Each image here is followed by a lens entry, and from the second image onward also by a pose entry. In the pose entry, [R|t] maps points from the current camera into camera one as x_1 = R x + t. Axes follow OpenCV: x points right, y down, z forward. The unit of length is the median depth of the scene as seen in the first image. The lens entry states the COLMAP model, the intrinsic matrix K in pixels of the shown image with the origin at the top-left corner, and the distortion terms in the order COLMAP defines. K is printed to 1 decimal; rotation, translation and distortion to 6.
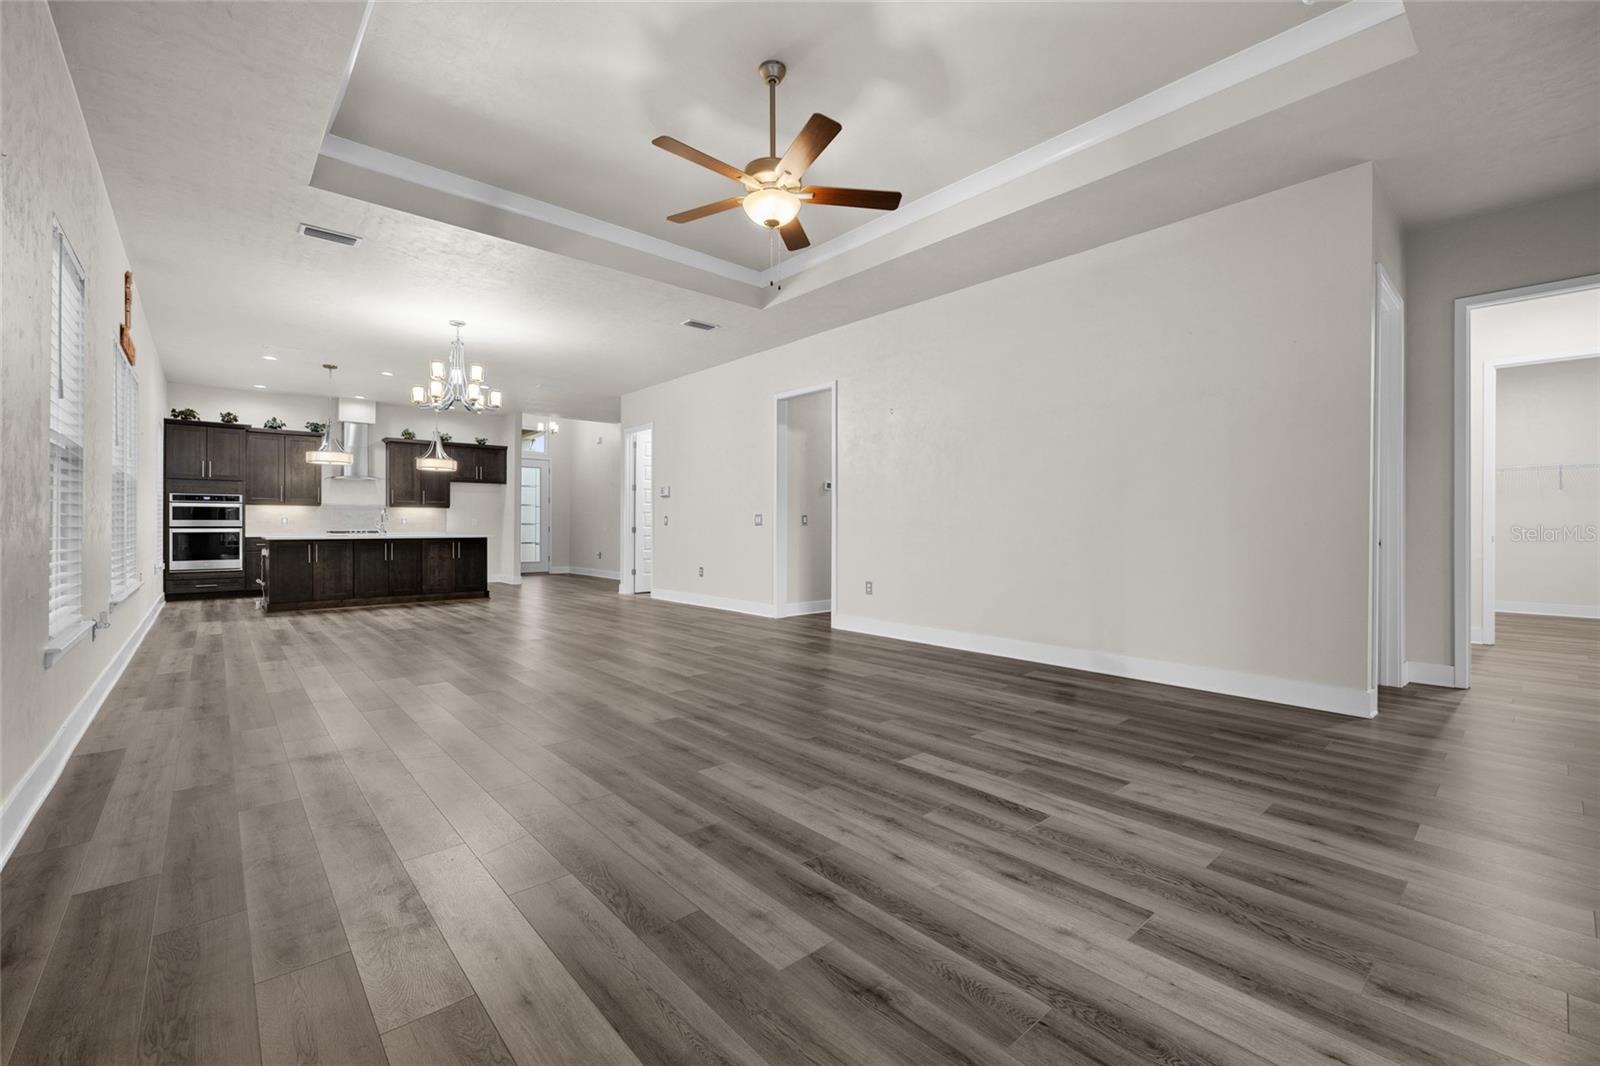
lens RADIAL K [[666.1, 0, 786.0], [0, 666.1, 526.2], [0, 0, 1]] dist [-0.004052, 0.000593]
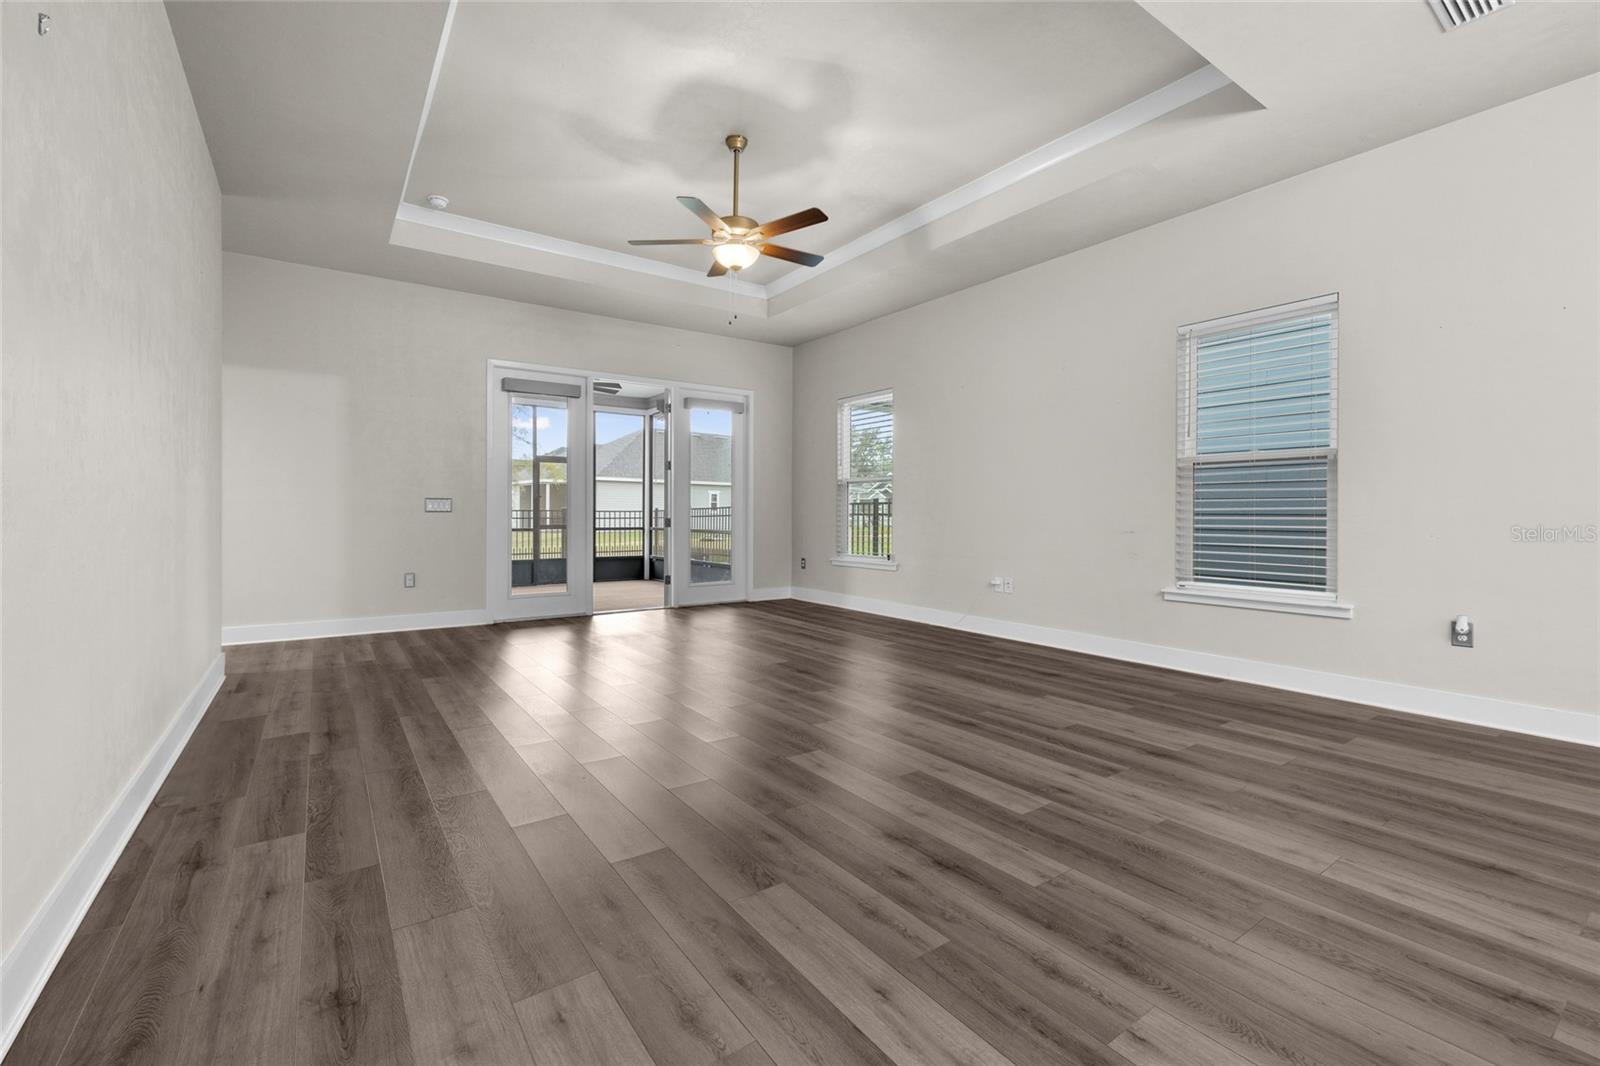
lens RADIAL K [[666.1, 0, 784.4], [0, 666.1, 528.6], [0, 0, 1]] dist [-0.004052, 0.000593]
pose [[-0.993870, -0.010683, 0.110034, -0.124776], [-0.008460, 0.999751, 0.020642, -0.000328], [-0.110227, 0.019584, -0.993713, 1.120444]]
